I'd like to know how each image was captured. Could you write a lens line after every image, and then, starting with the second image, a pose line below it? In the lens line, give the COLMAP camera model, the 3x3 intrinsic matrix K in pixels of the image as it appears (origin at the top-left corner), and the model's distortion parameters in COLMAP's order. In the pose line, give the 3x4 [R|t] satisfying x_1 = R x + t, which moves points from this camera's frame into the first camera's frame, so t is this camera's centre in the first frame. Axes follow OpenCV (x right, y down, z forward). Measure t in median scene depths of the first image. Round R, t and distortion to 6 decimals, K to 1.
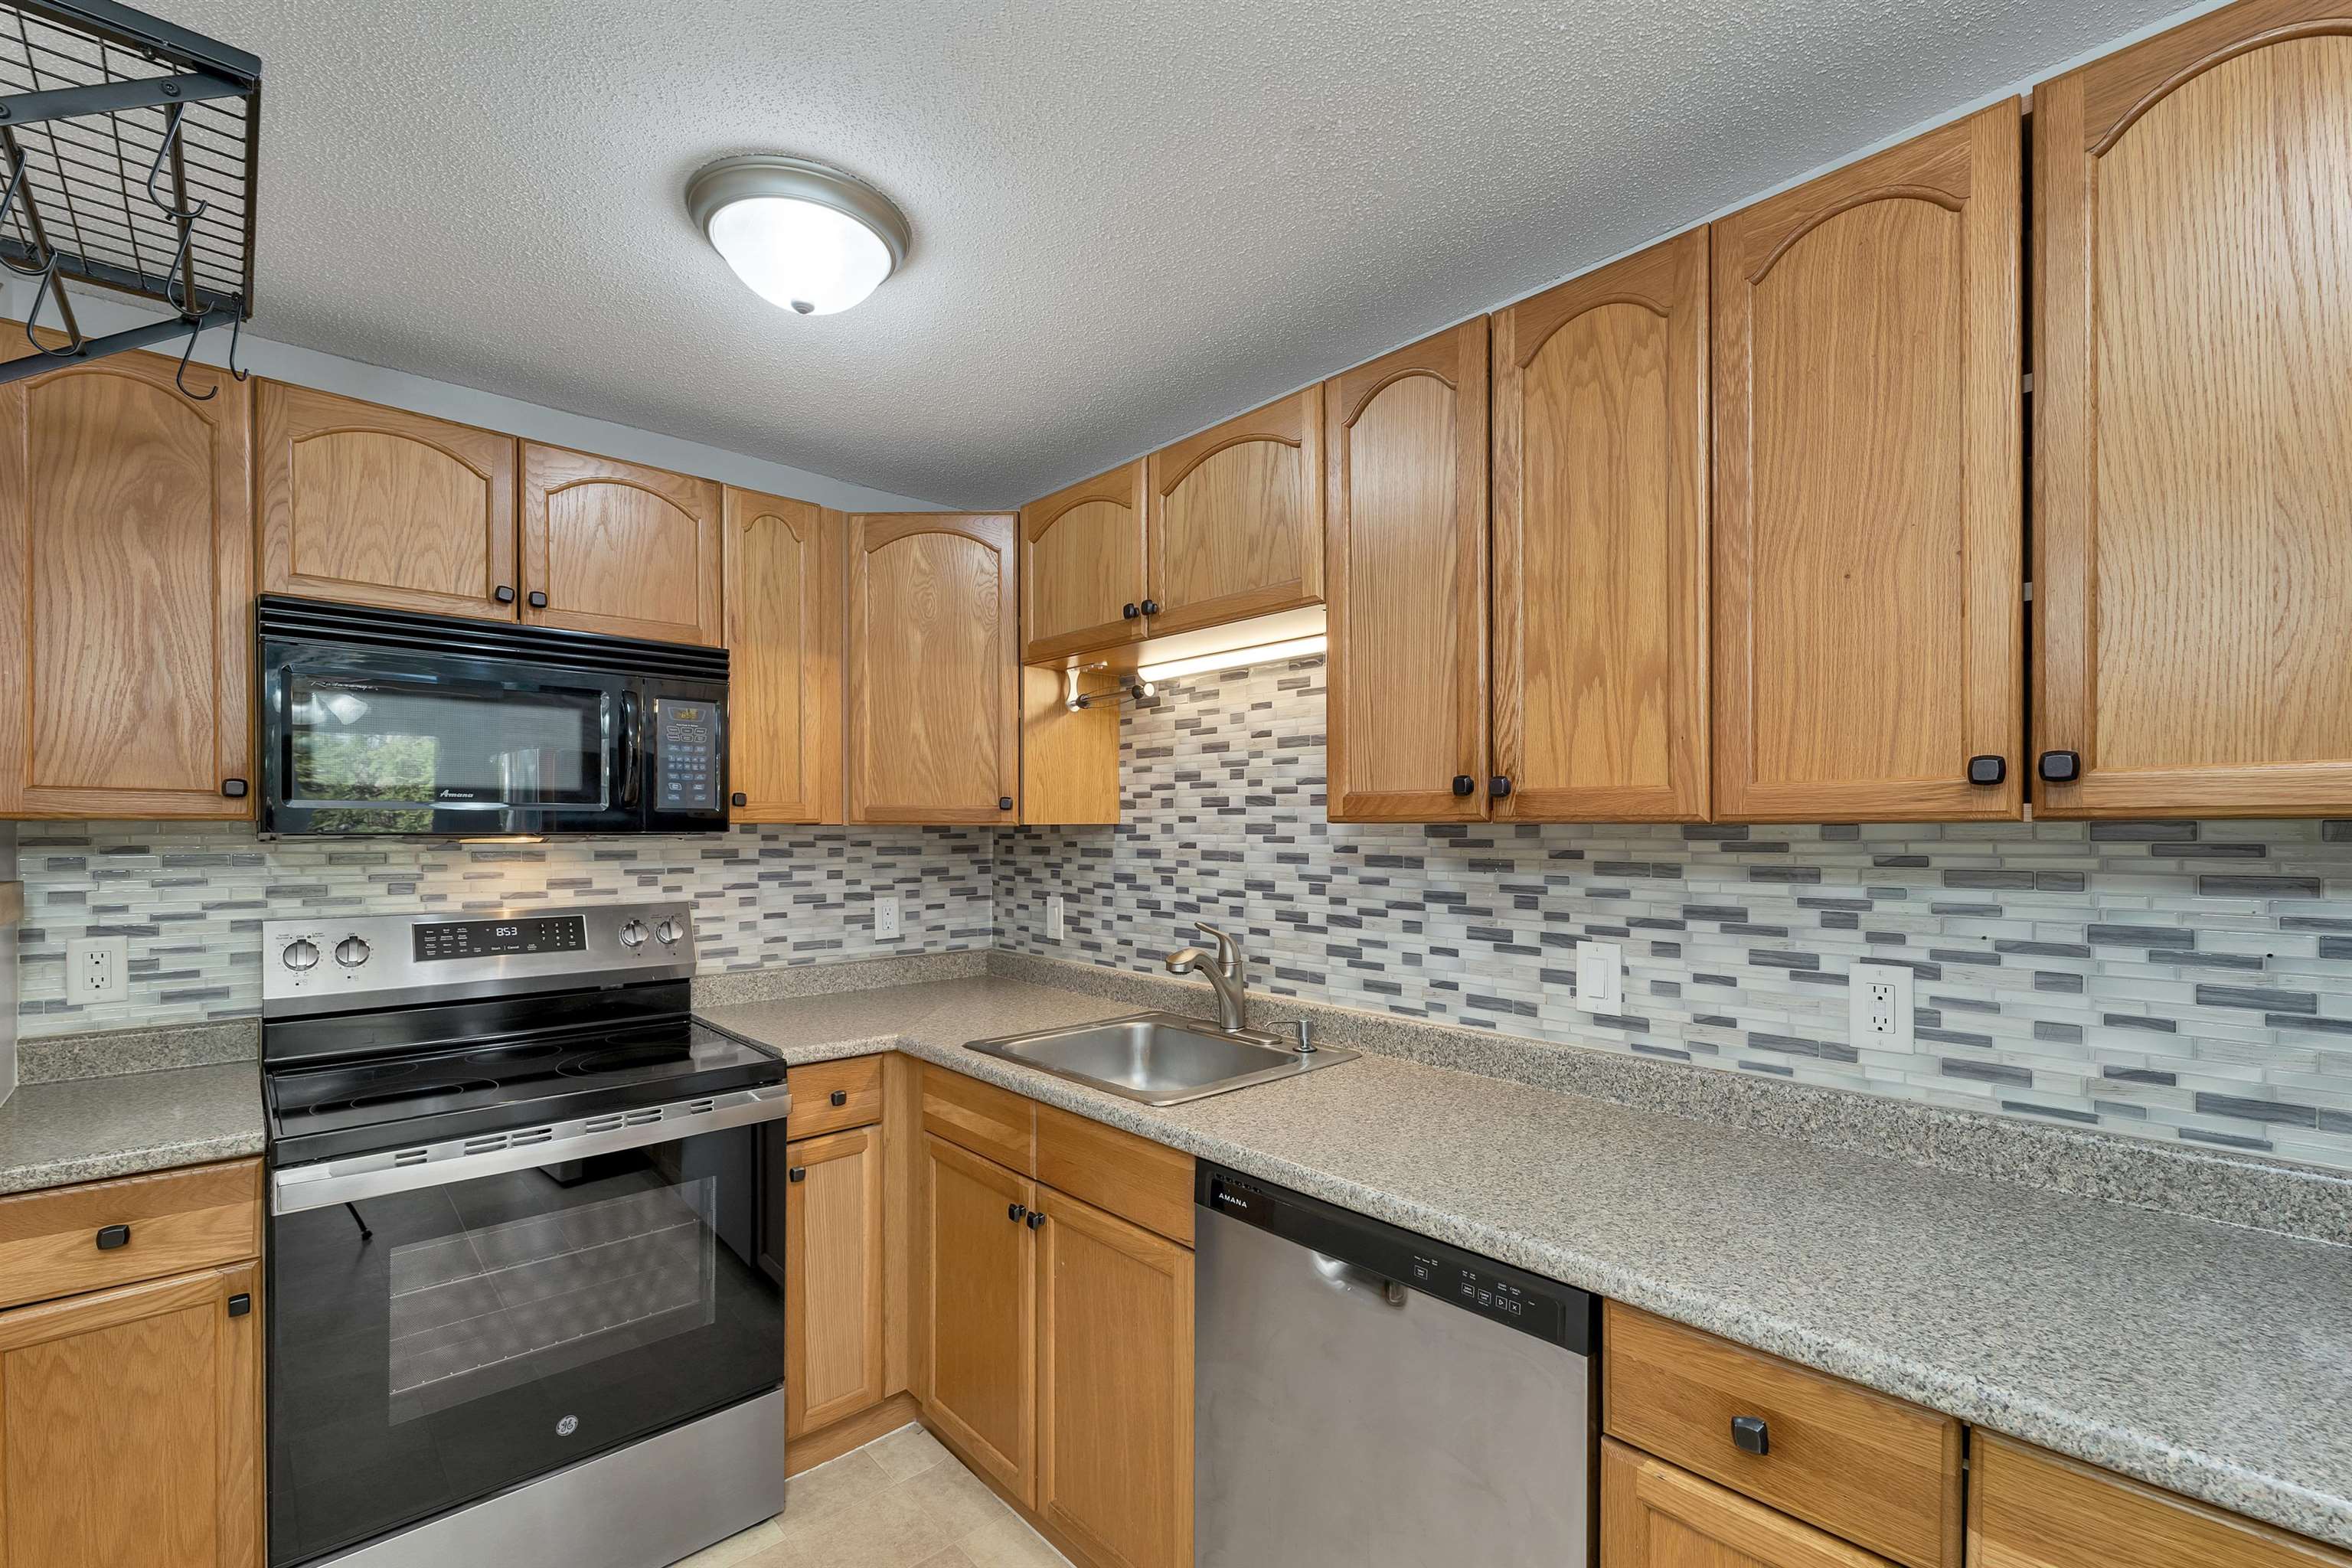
lens RADIAL K [[998.1, 0, 1170.8], [0, 998.1, 830.3], [0, 0, 1]] dist [-0.000102, -0.000033]
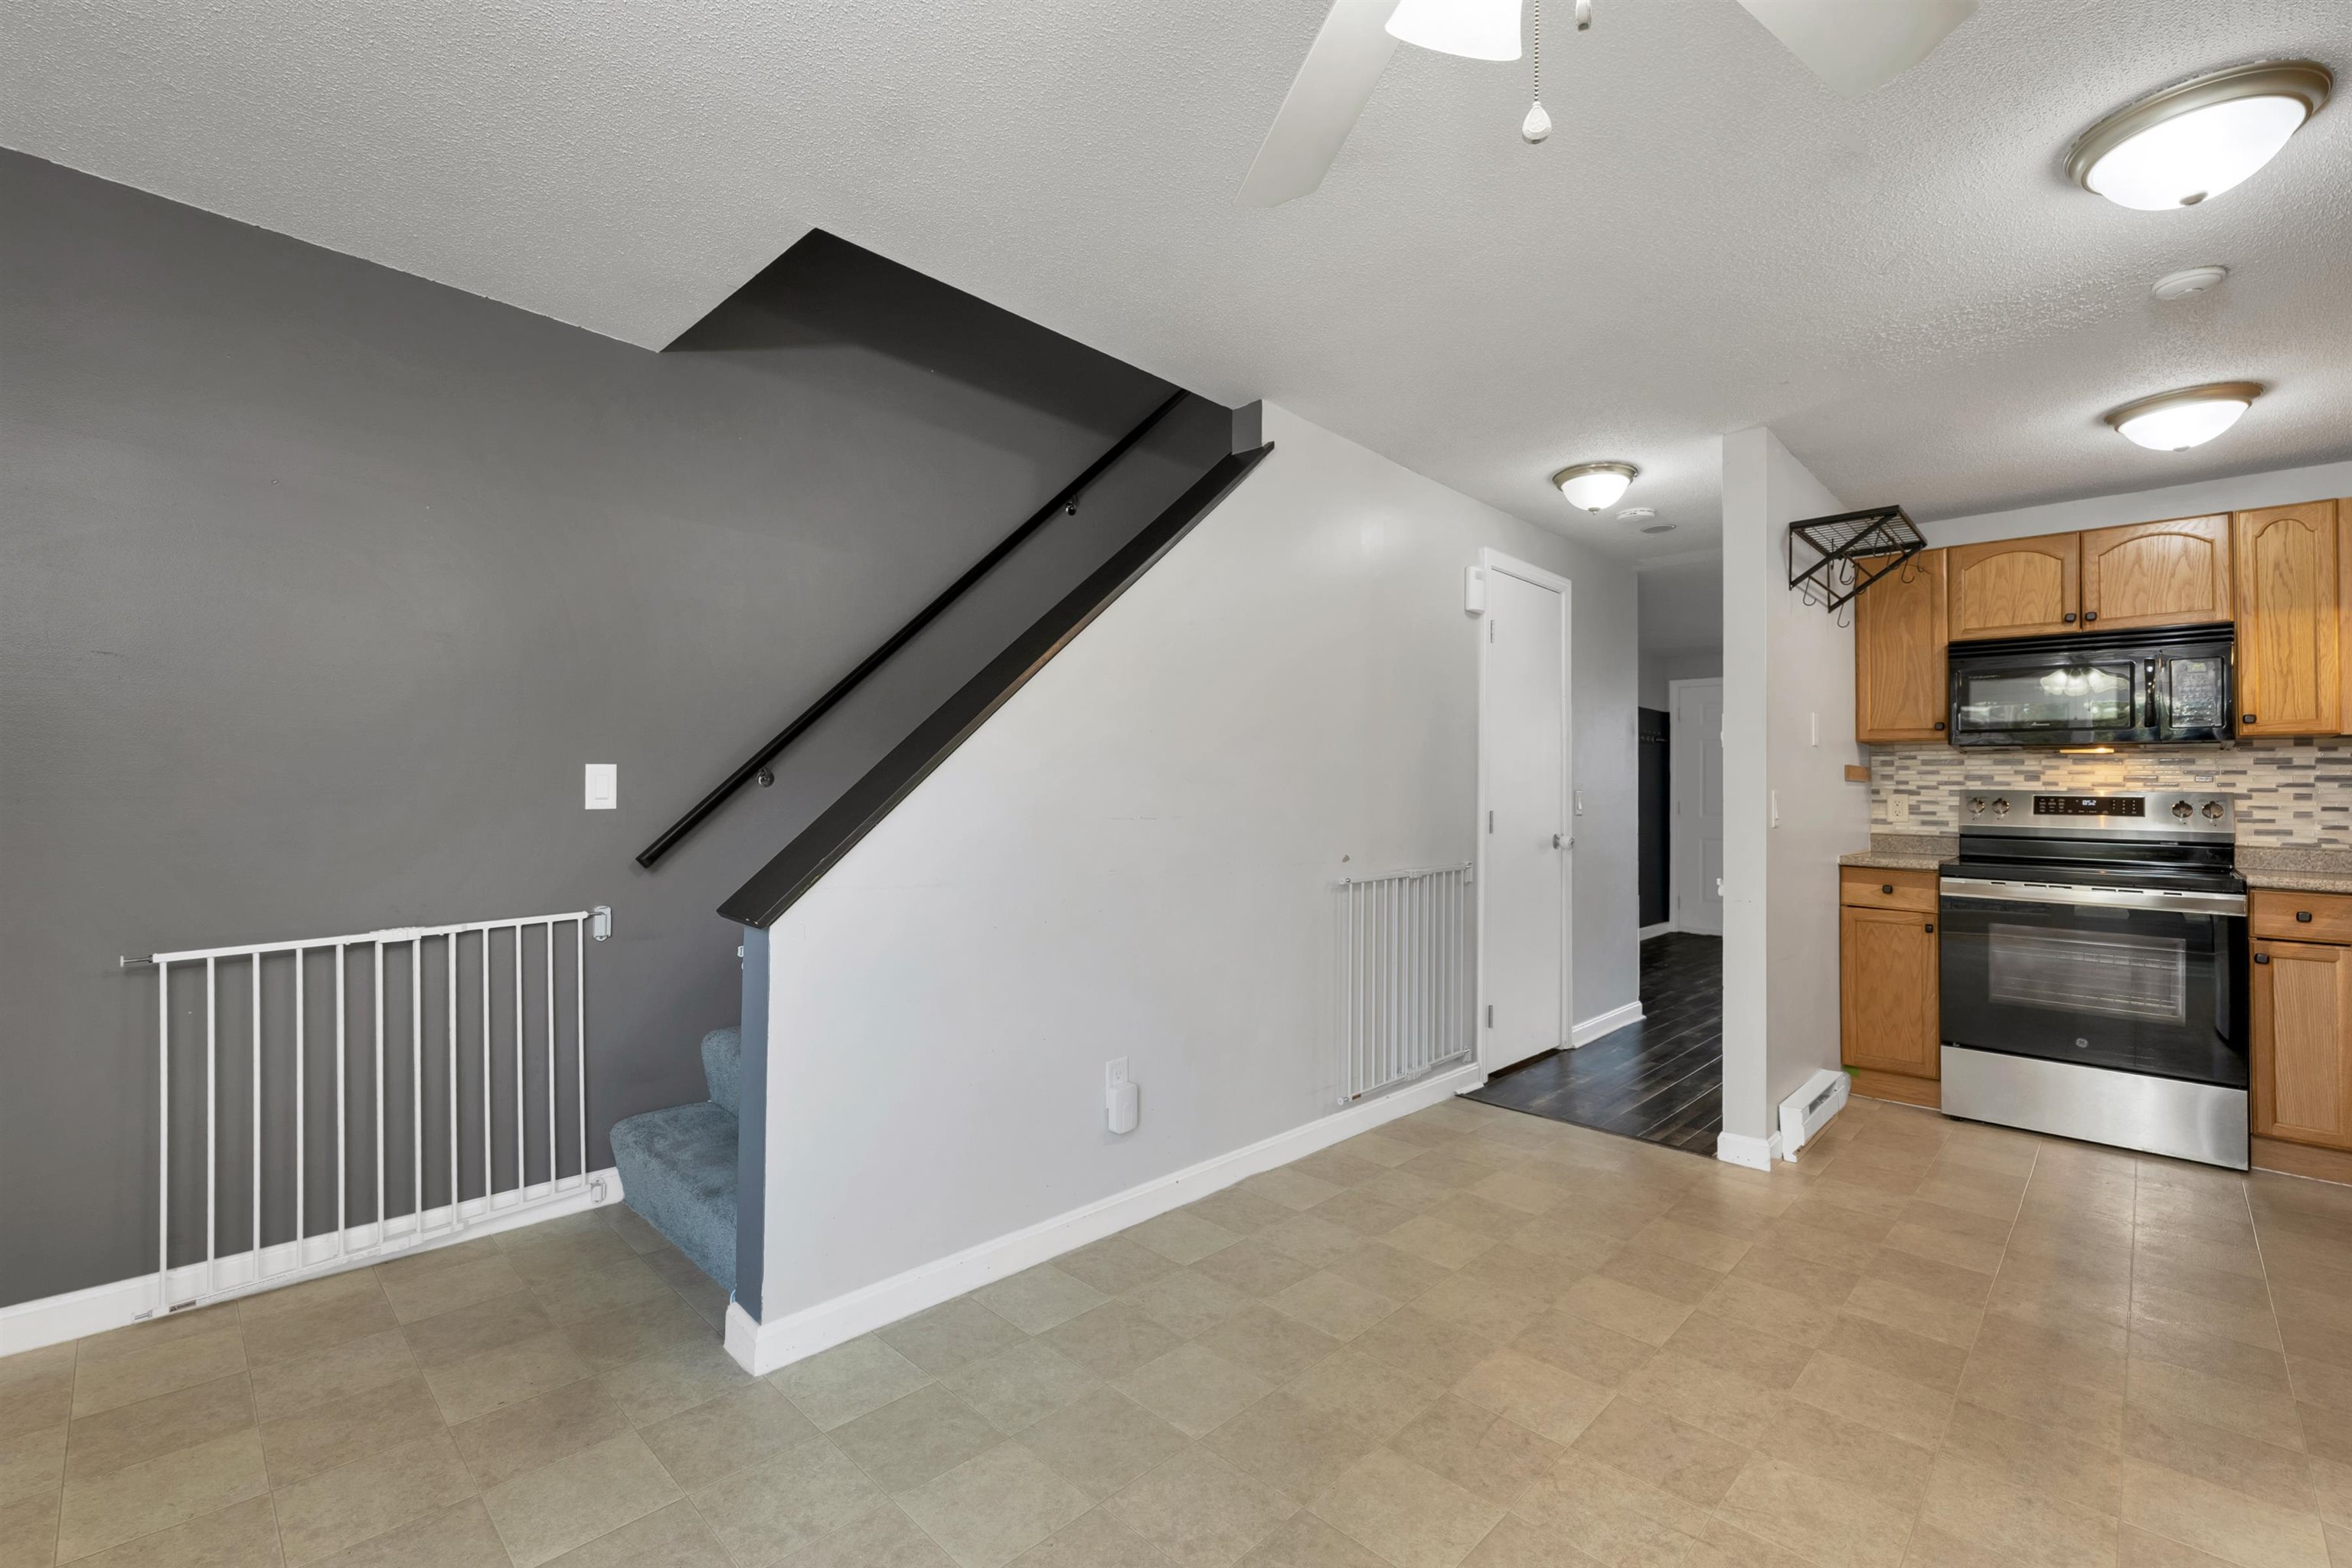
lens RADIAL K [[1003.4, 0, 1171.0], [0, 1003.4, 769.8], [0, 0, 1]] dist [0.001419, 0.000222]
pose [[0.054120, -0.023475, -0.998258, 1.048236], [-0.020457, 0.999488, -0.024613, 0.123364], [0.998325, 0.021753, 0.053612, -0.736378]]
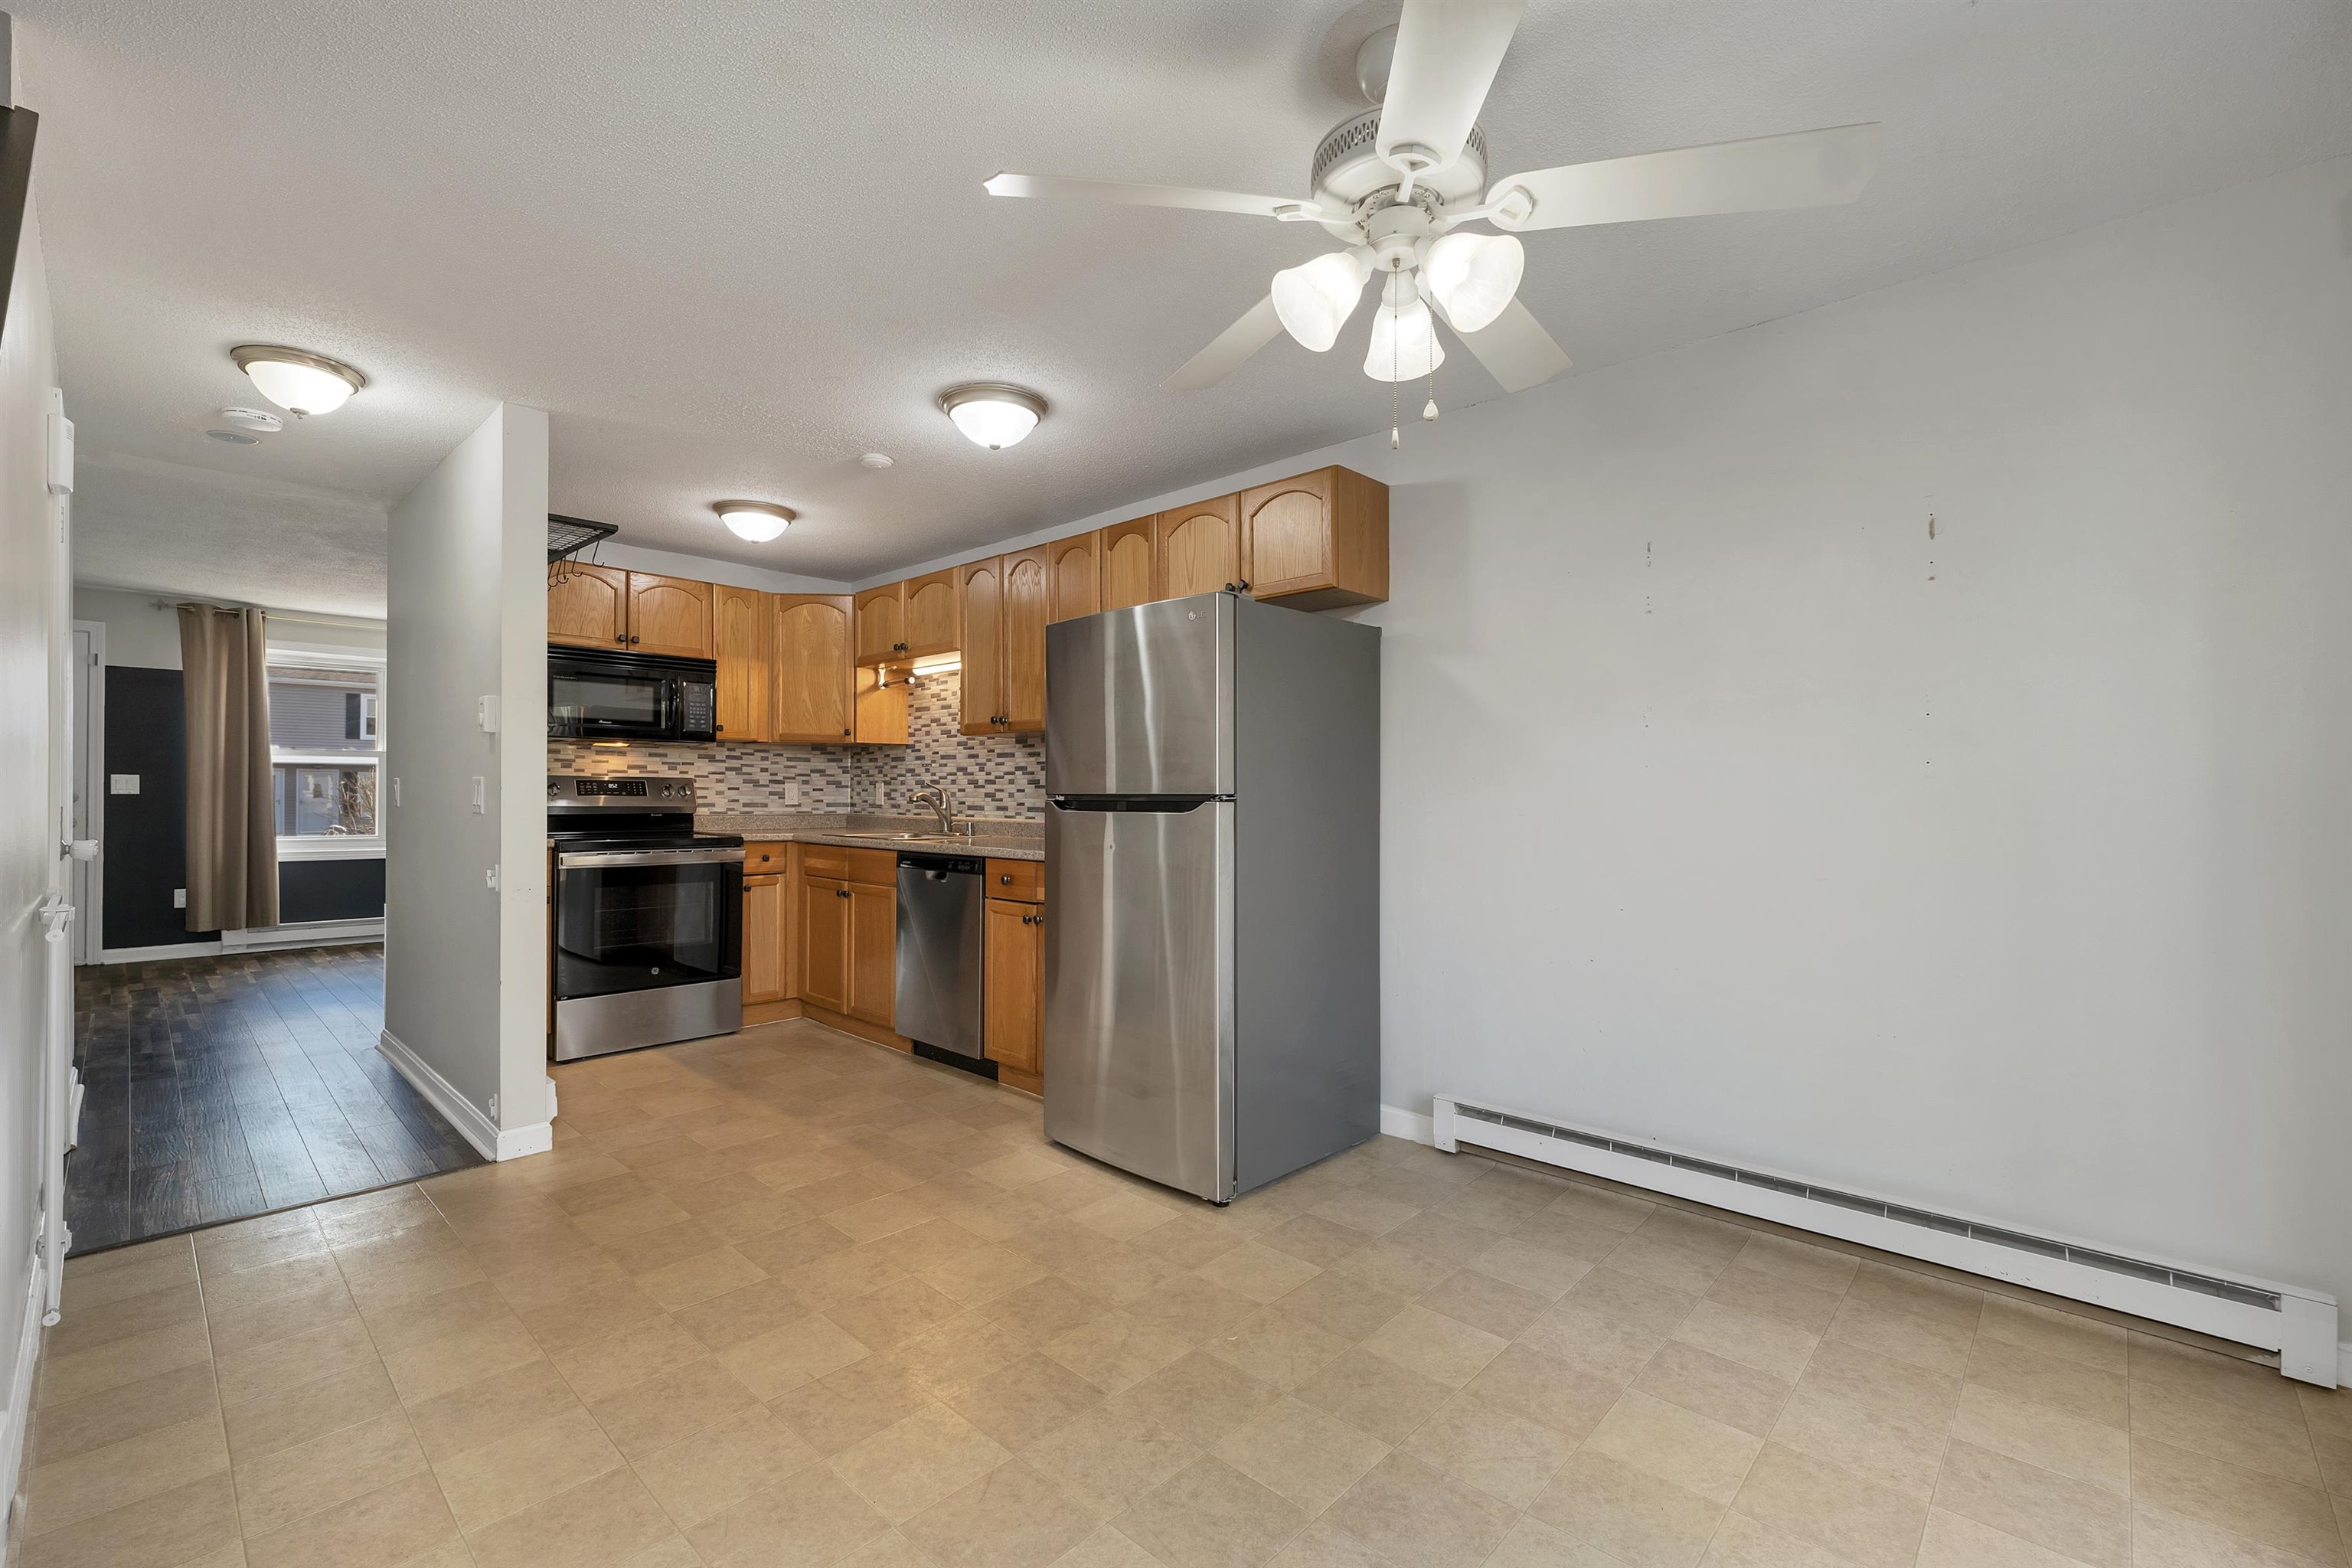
lens RADIAL K [[995.3, 0, 1171.5], [0, 995.3, 795.6], [0, 0, 1]] dist [0.001257, 0.000106]
pose [[0.997555, 0.005434, 0.069671, 0.430826], [-0.005361, 0.999985, -0.001224, 0.122879], [-0.069676, 0.000848, 0.997569, -1.330813]]
